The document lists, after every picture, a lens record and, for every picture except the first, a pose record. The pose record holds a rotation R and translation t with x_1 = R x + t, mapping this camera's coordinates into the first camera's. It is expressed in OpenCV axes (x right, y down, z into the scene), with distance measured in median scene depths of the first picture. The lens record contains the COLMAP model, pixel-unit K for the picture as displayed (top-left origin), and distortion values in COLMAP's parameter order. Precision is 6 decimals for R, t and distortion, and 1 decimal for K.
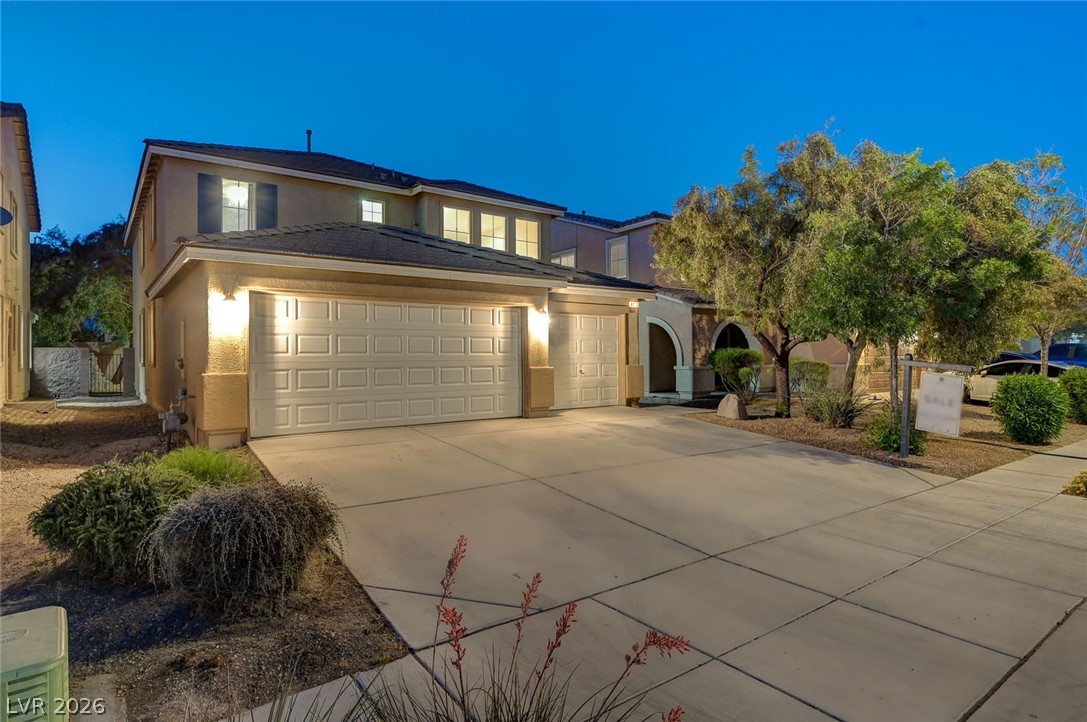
lens RADIAL K [[597.9, 0, 540.9], [0, 597.9, 350.1], [0, 0, 1]] dist [-0.005107, -0.000383]
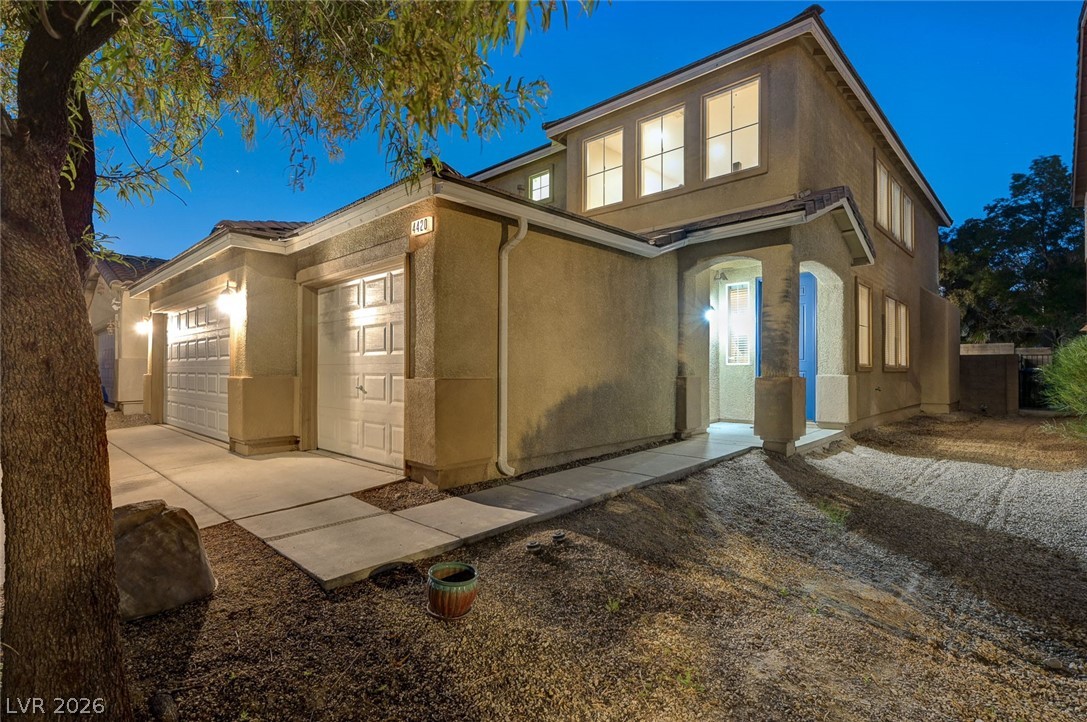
lens RADIAL K [[529.9, 0, 535.2], [0, 529.9, 353.9], [0, 0, 1]] dist [-0.002662, -0.000366]
pose [[0.154526, -0.019732, -0.987792, 0.629214], [0.009967, 0.999781, -0.018413, 0.018527], [0.987938, -0.007000, 0.154689, 1.255322]]
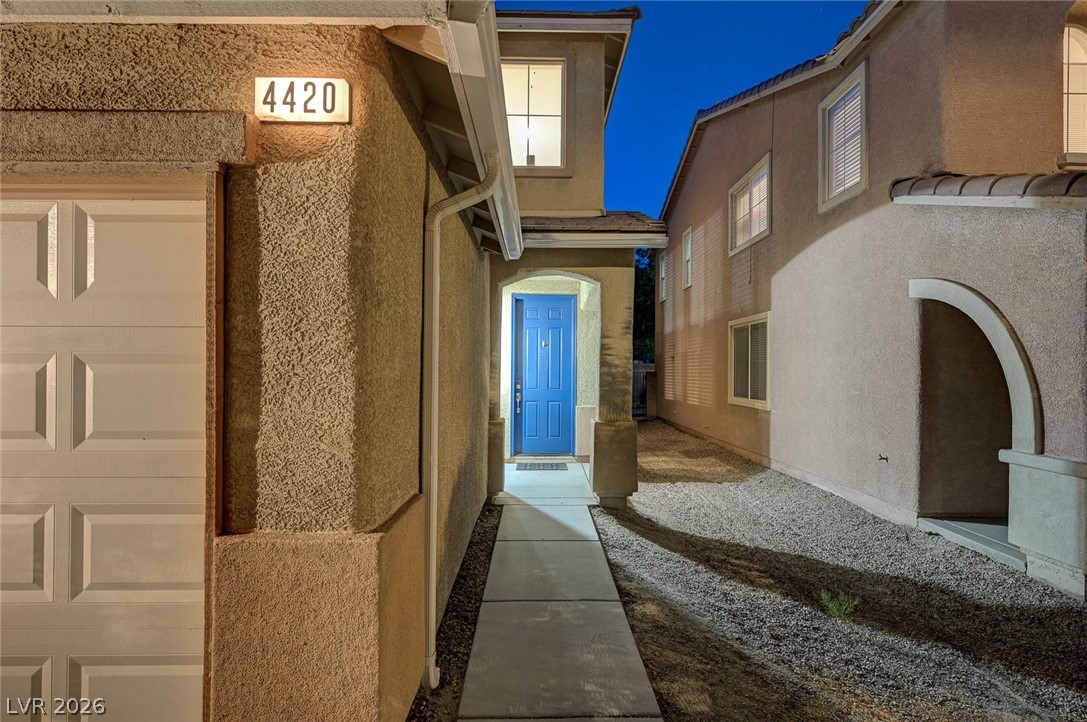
lens RADIAL K [[552.3, 0, 543.5], [0, 552.3, 361.0], [0, 0, 1]] dist [-0.000221, 0.000252]
pose [[0.809539, 0.002294, -0.587061, 0.341735], [-0.004760, 0.999985, -0.002655, -0.019198], [0.587046, 0.004944, 0.809538, 1.145331]]
